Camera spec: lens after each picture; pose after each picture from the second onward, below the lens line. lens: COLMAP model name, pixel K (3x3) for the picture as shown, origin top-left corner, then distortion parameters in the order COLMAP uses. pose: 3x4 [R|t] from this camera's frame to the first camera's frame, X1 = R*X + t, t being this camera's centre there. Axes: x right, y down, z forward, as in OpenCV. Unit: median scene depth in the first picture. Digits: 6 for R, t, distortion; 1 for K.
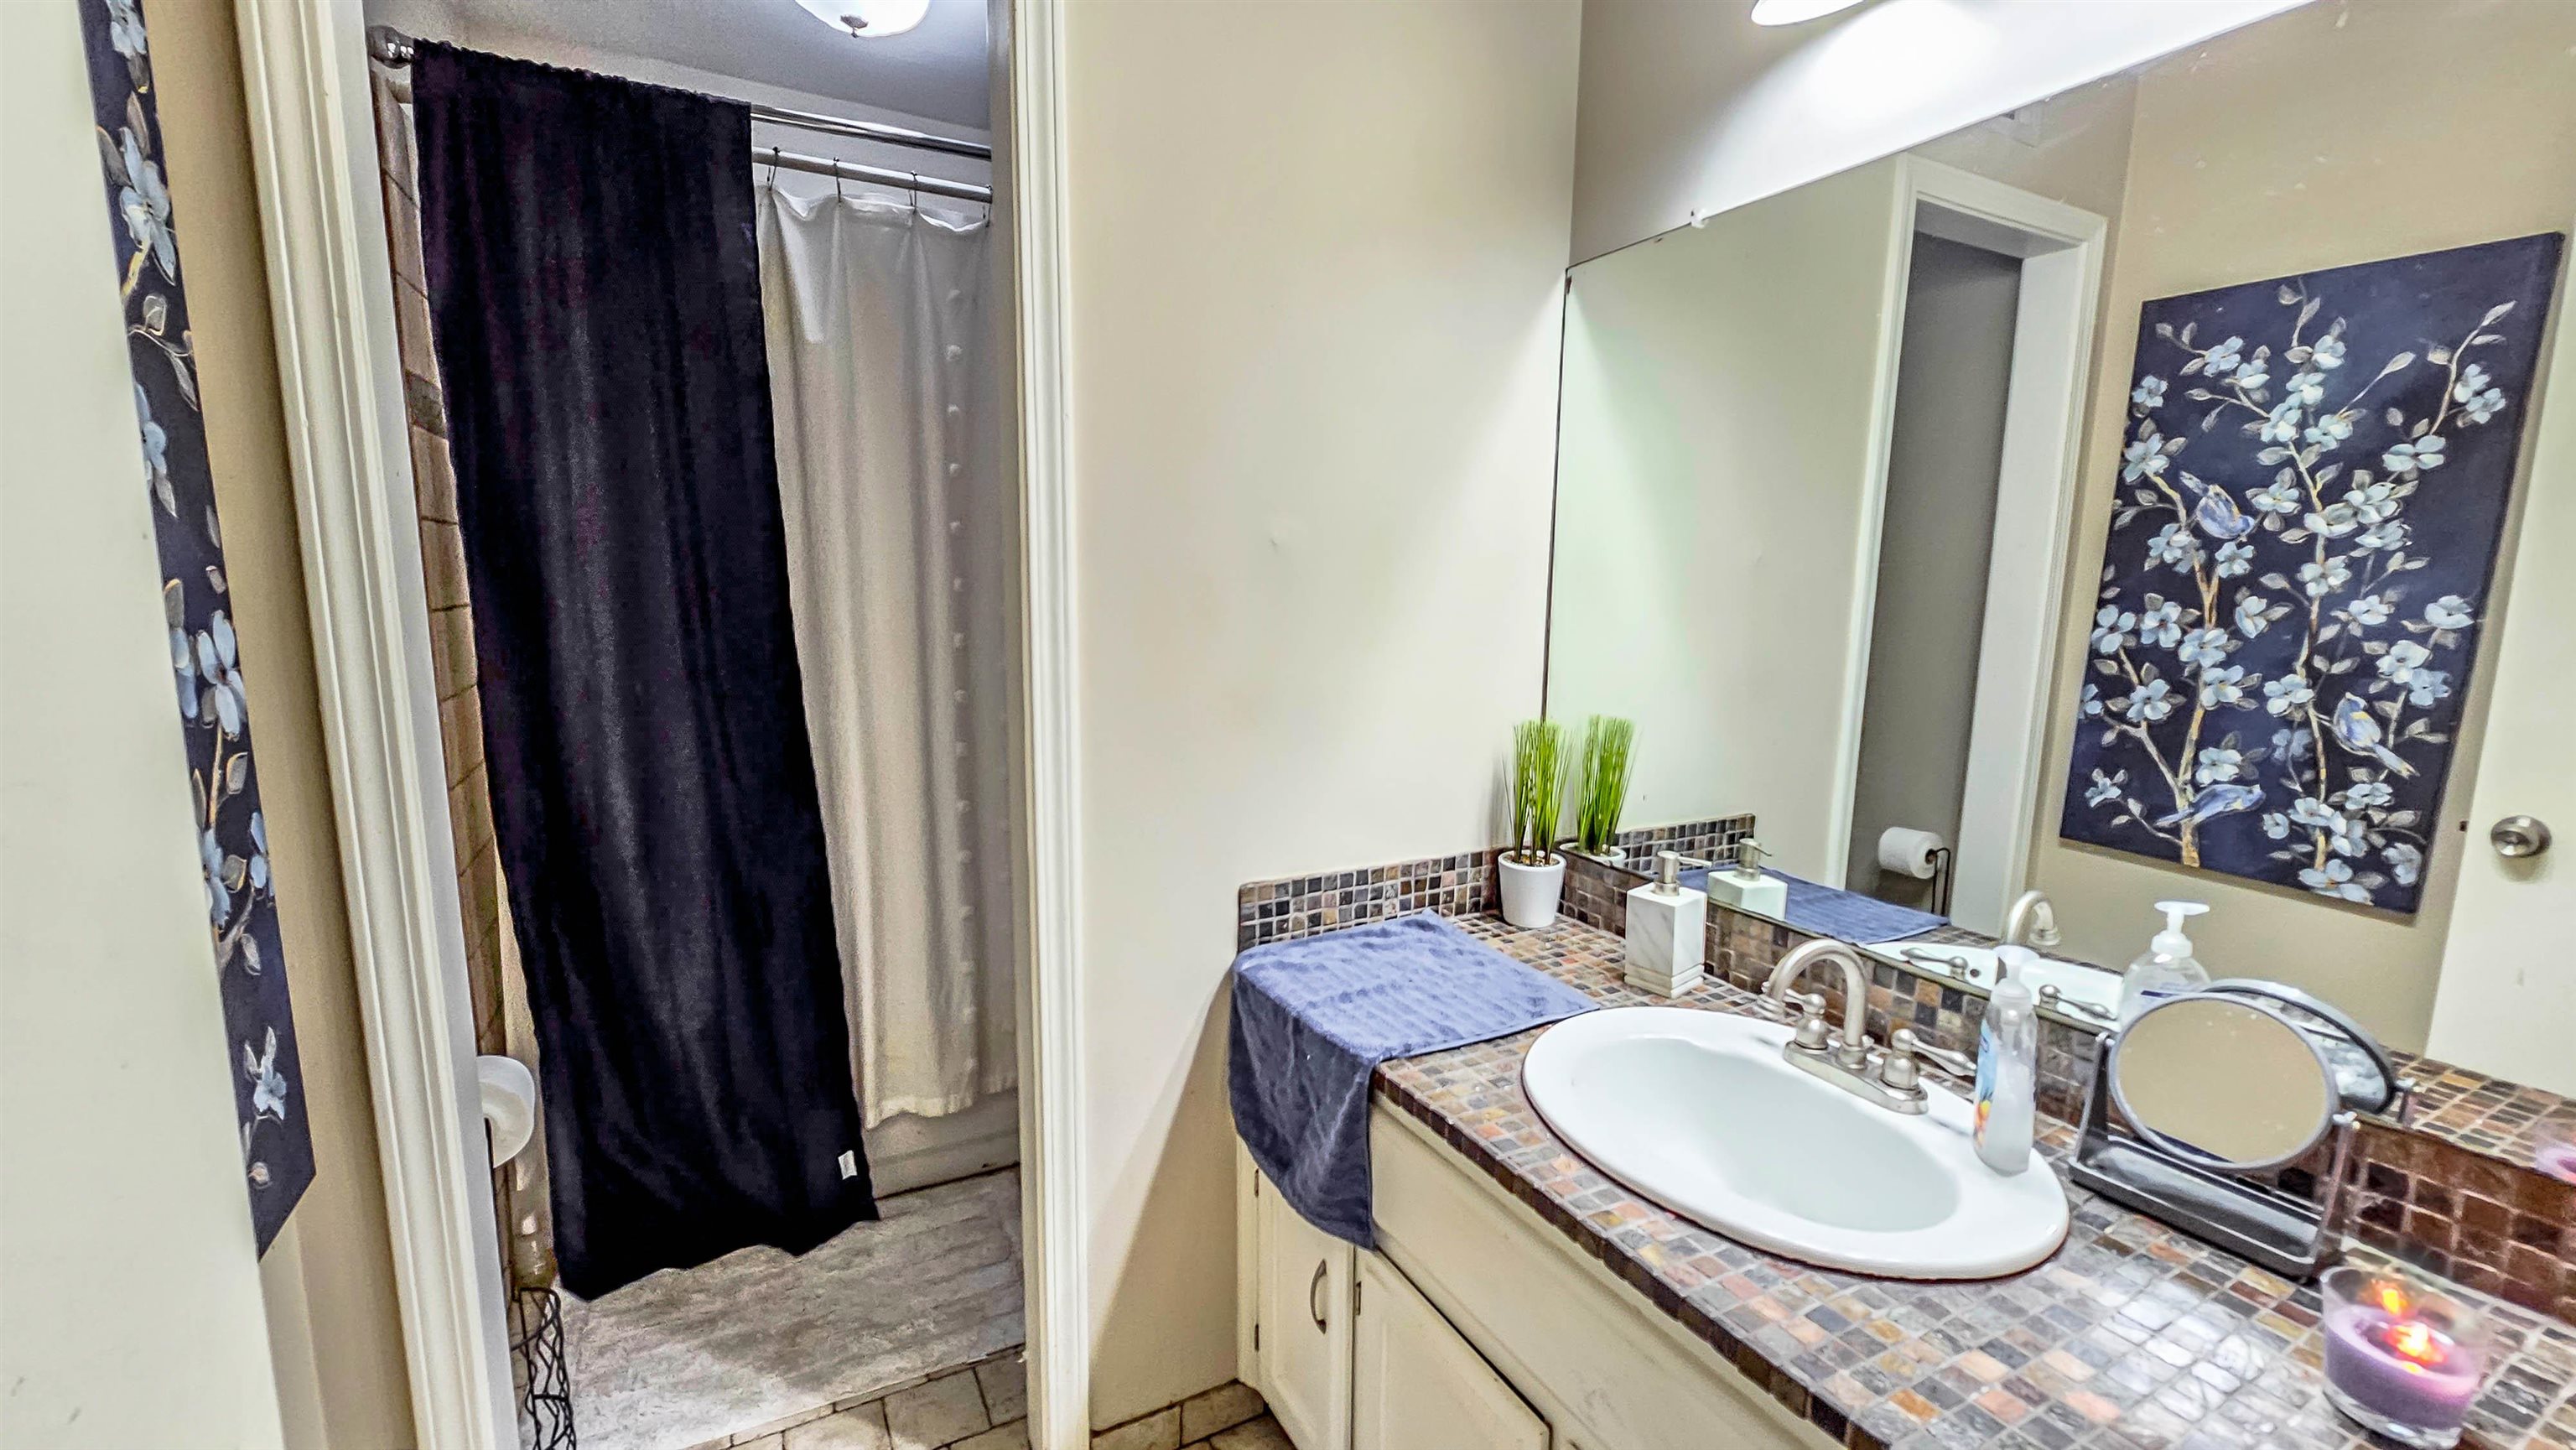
lens RADIAL K [[1059.4, 0, 1293.9], [0, 1059.4, 730.7], [0, 0, 1]] dist [-0.002294, -0.000096]
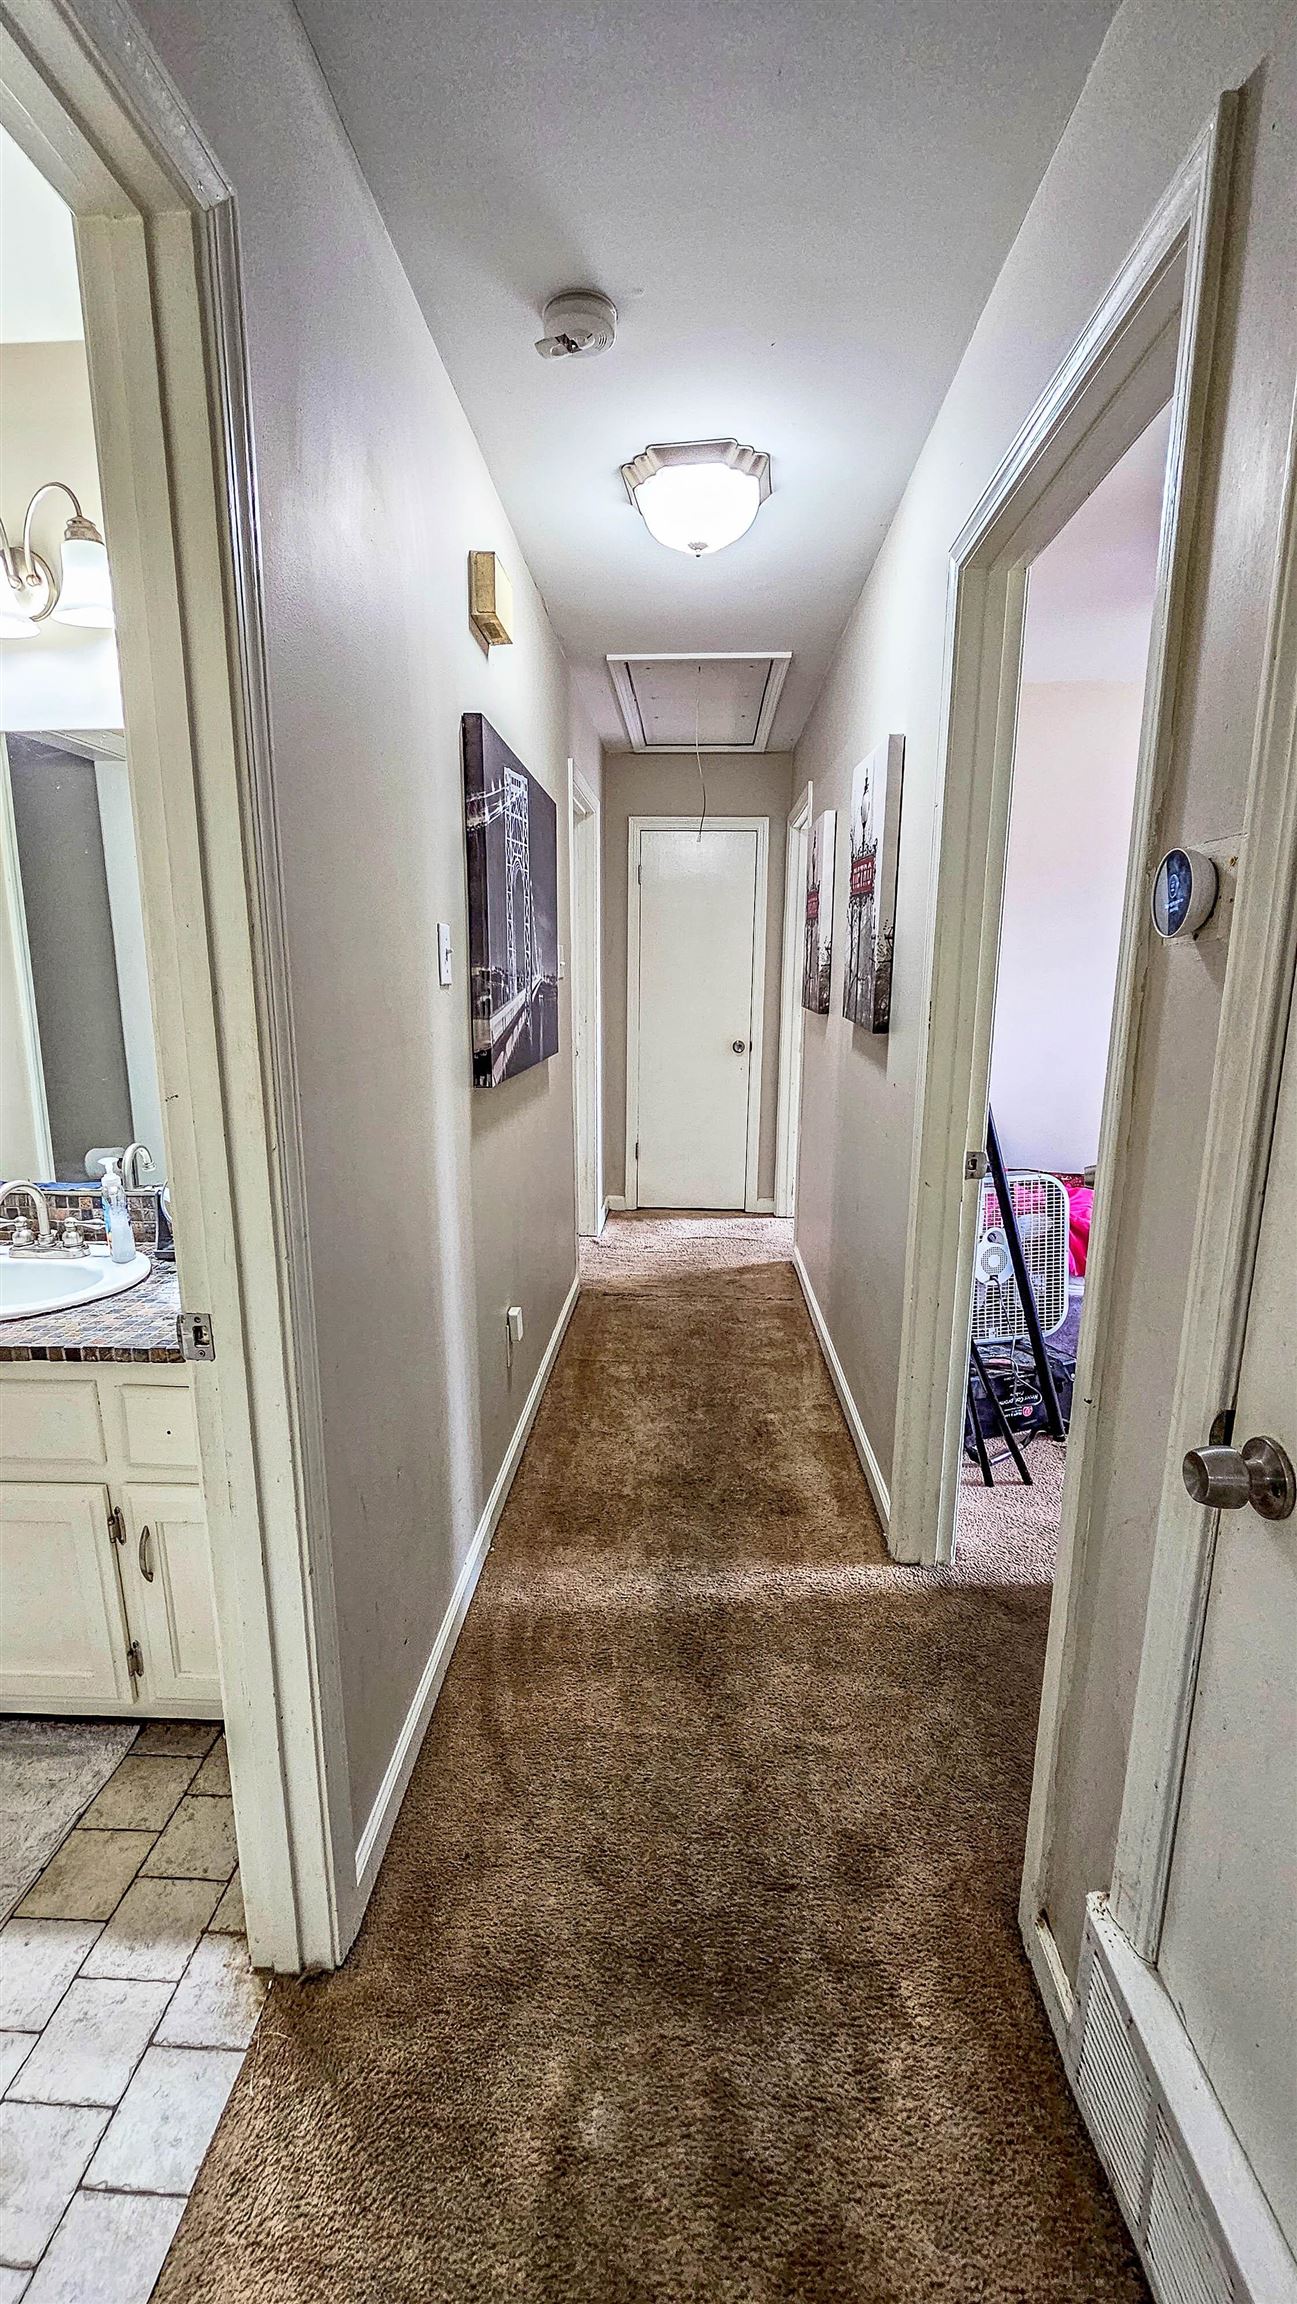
lens RADIAL K [[947.5, 0, 642.5], [0, 947.5, 1165.3], [0, 0, 1]] dist [-0.002294, -0.000096]
pose [[0.523702, -0.182367, 0.832153, -0.321919], [0.128630, 0.982546, 0.134375, 0.101255], [-0.842135, 0.036667, 0.538019, -0.887795]]
